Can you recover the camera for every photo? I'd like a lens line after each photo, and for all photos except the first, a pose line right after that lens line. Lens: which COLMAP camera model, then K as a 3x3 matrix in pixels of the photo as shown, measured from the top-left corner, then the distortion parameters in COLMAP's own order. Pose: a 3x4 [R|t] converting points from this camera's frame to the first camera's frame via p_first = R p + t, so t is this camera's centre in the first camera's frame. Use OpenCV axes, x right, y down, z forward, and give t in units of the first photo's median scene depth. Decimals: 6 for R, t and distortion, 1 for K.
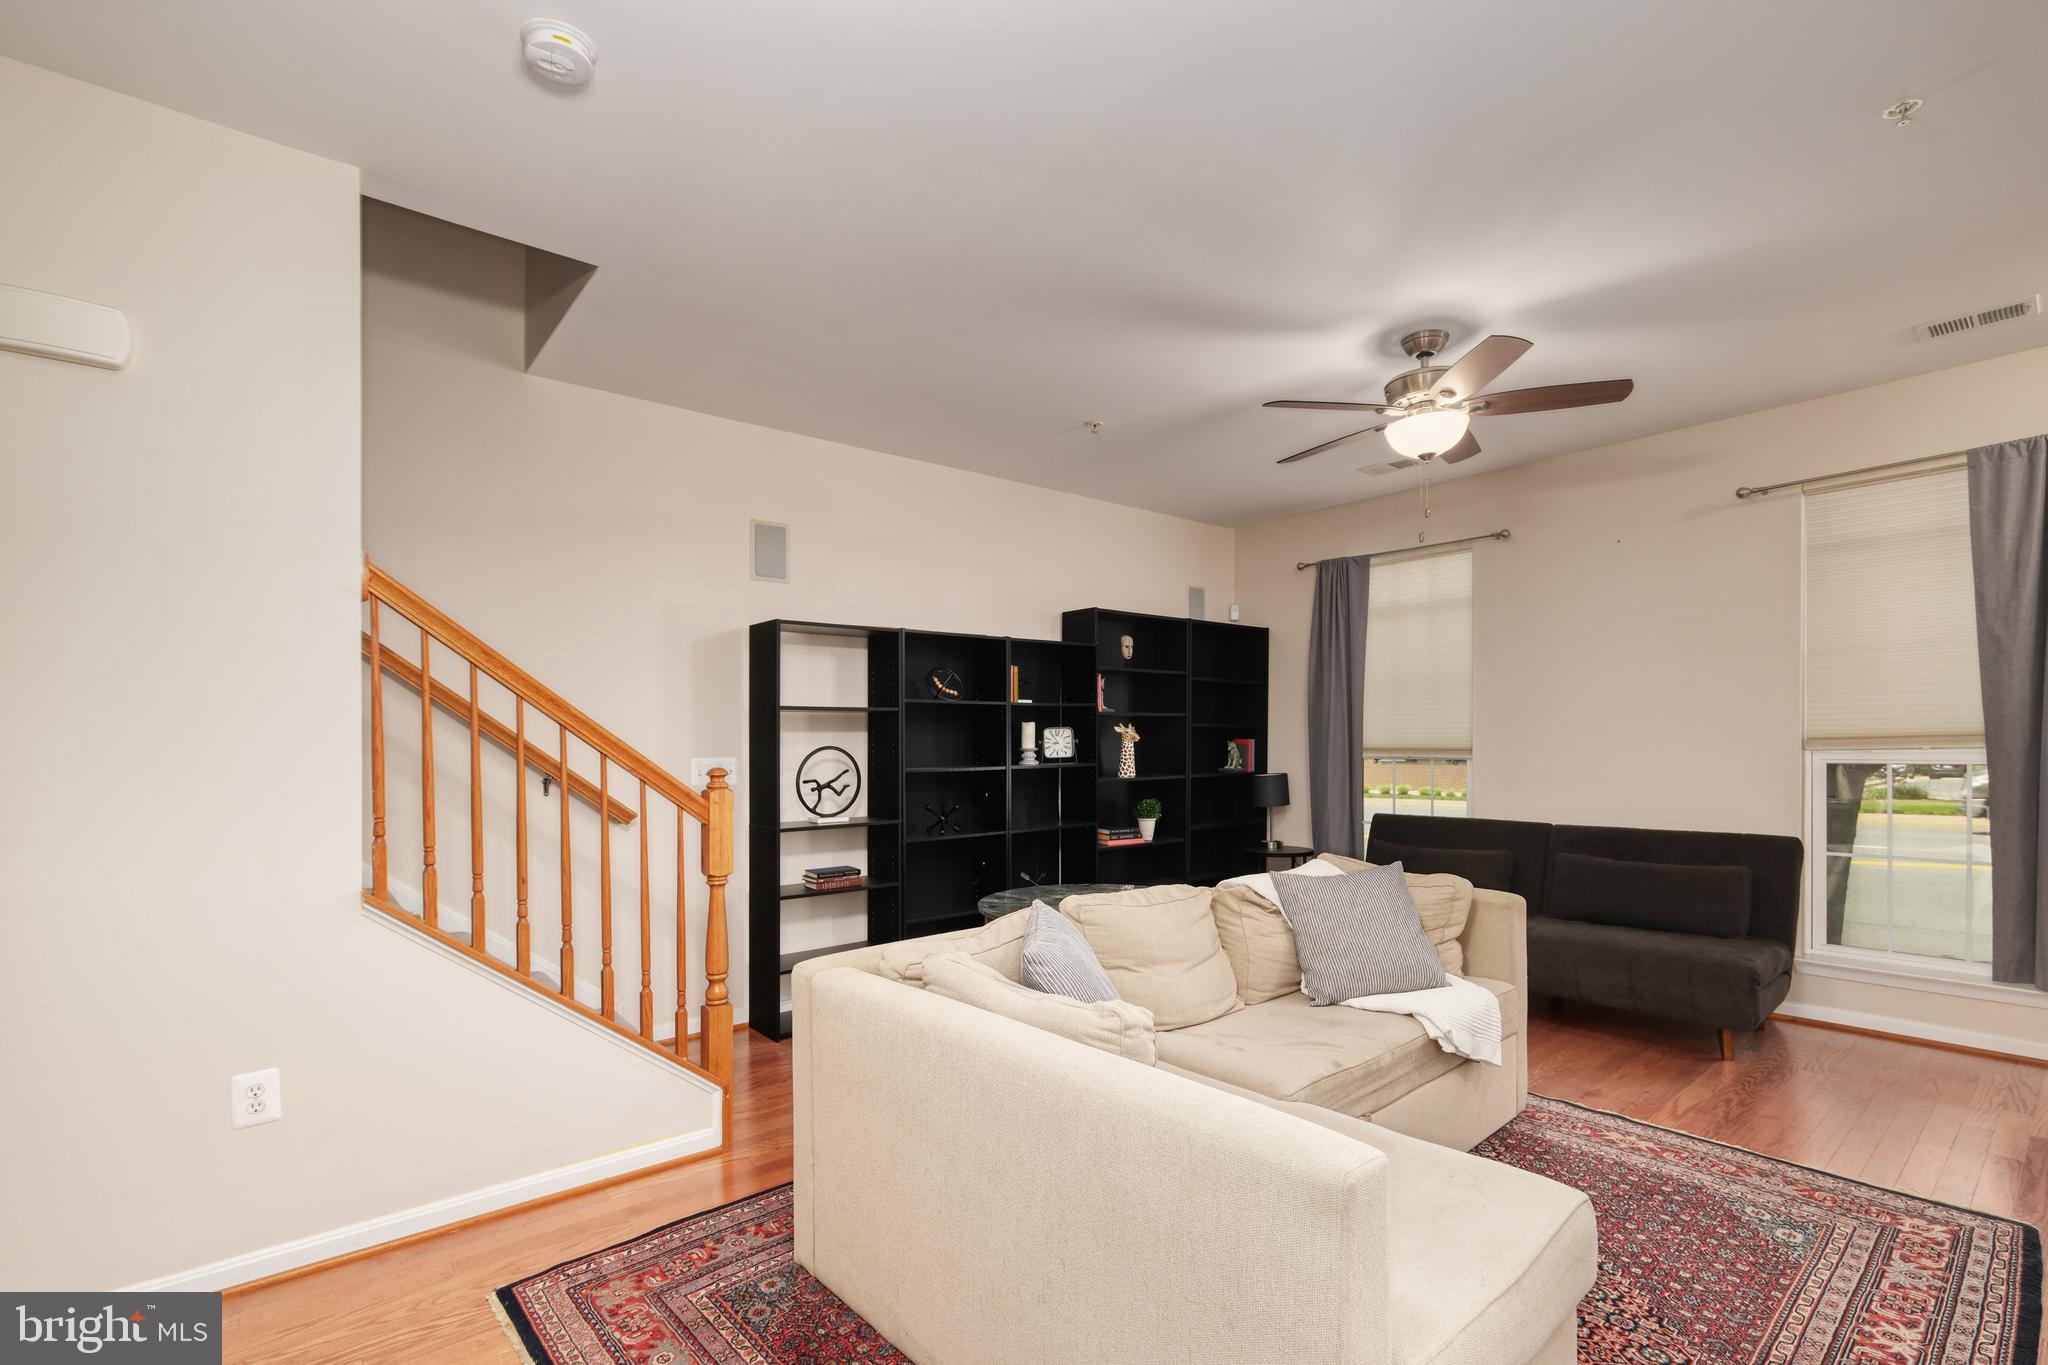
lens RADIAL K [[918.1, 0, 1029.5], [0, 918.1, 750.1], [0, 0, 1]] dist [-0.002924, -0.000397]
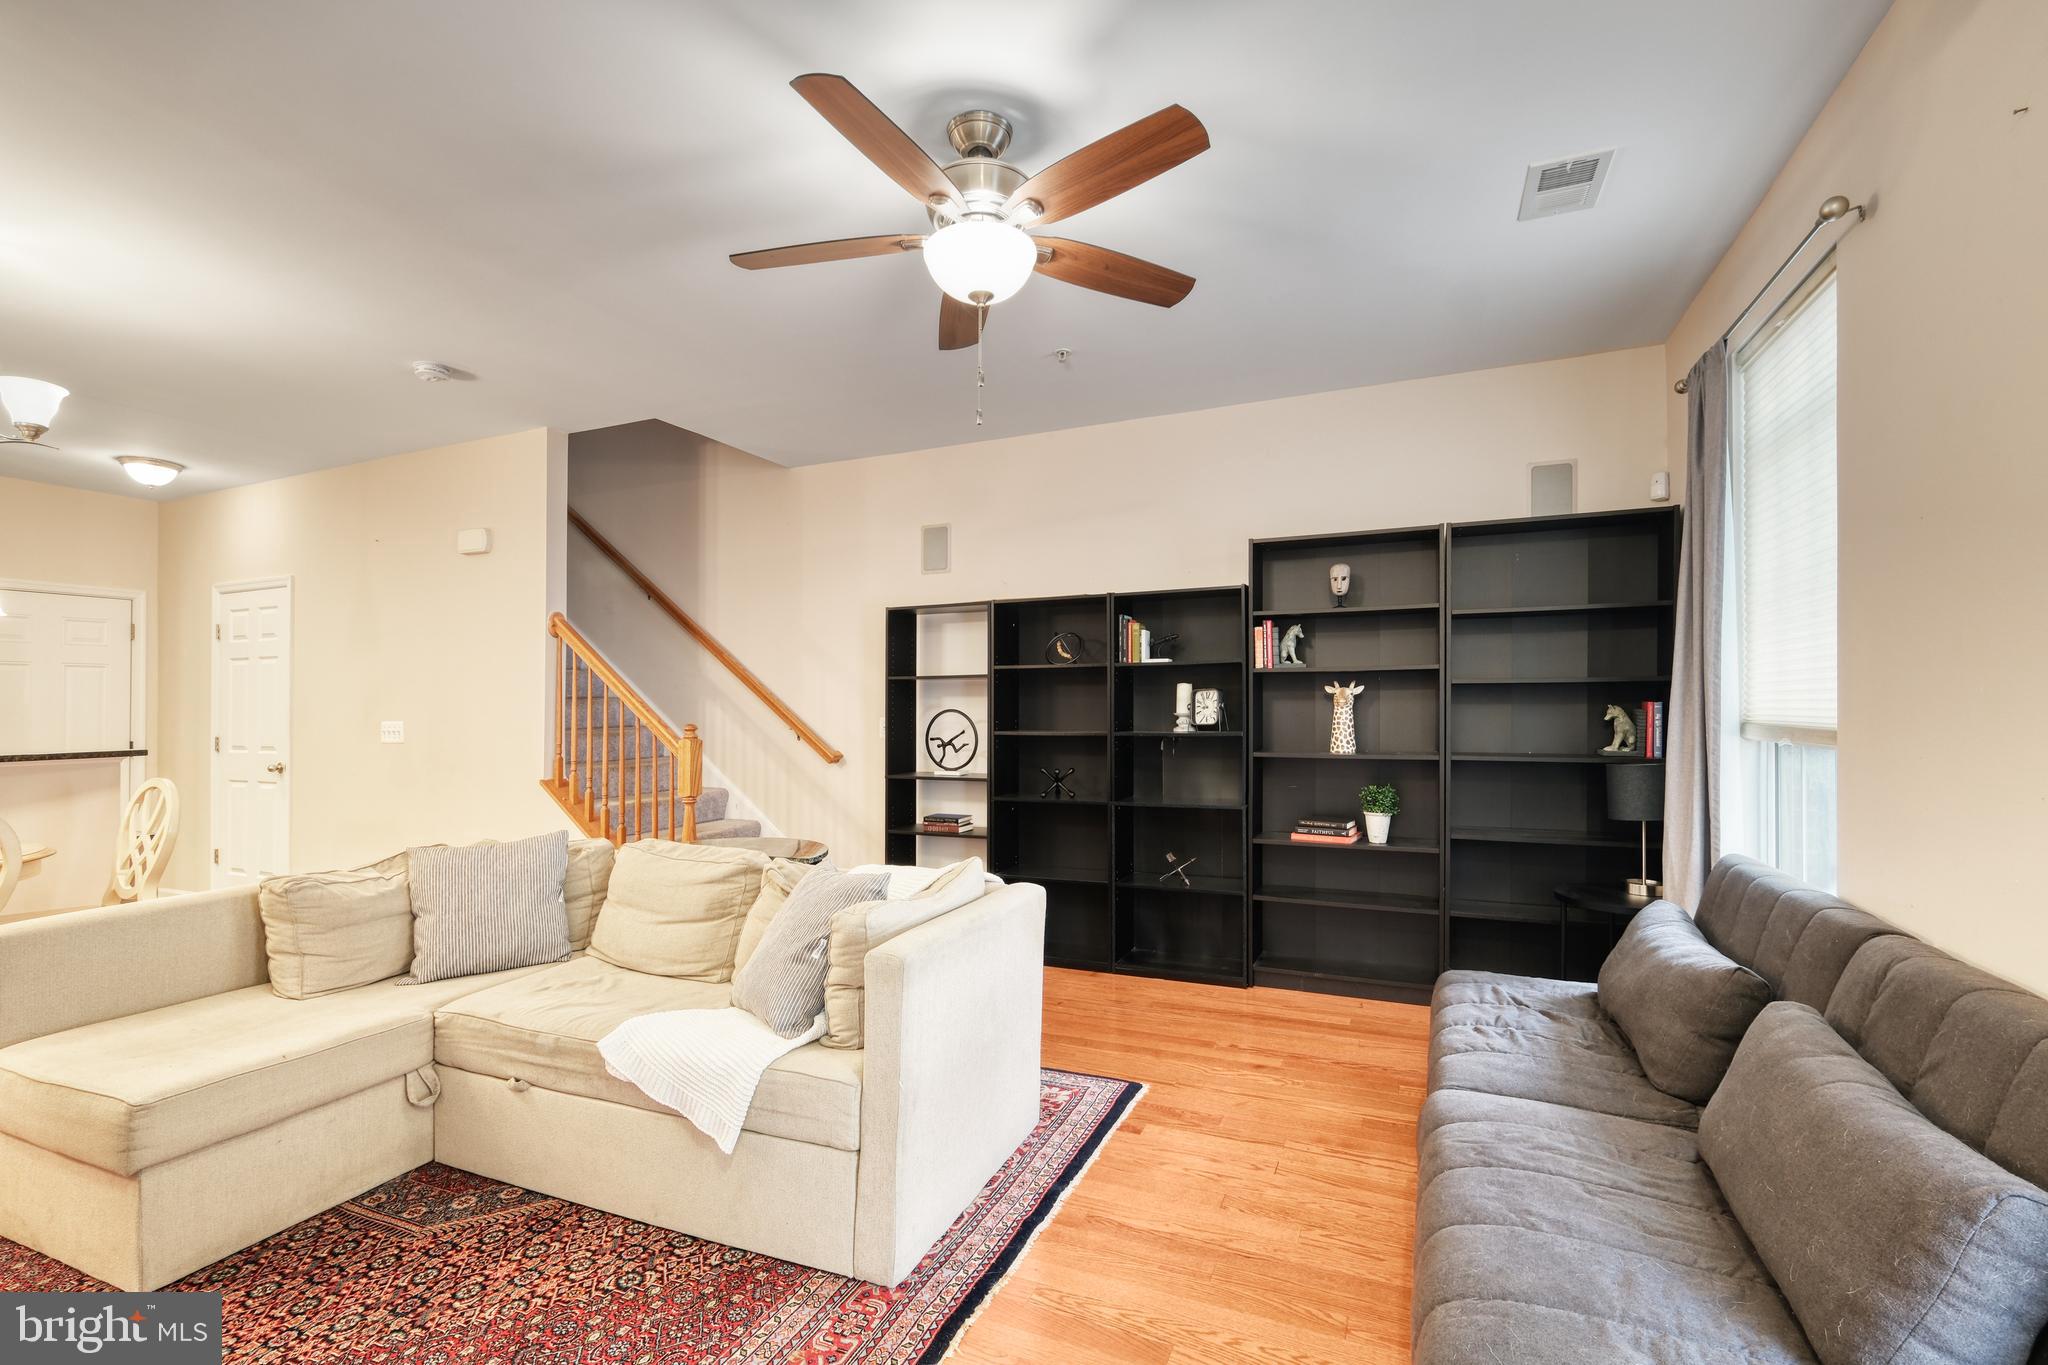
lens RADIAL K [[907.3, 0, 1024.0], [0, 907.3, 682.5], [0, 0, 1]] dist [-0.000399, 0.000091]
pose [[0.446541, -0.009447, -0.894713, 0.823007], [-0.001896, 0.999932, -0.011504, -0.024368], [0.894761, 0.006833, 0.446492, 0.556745]]
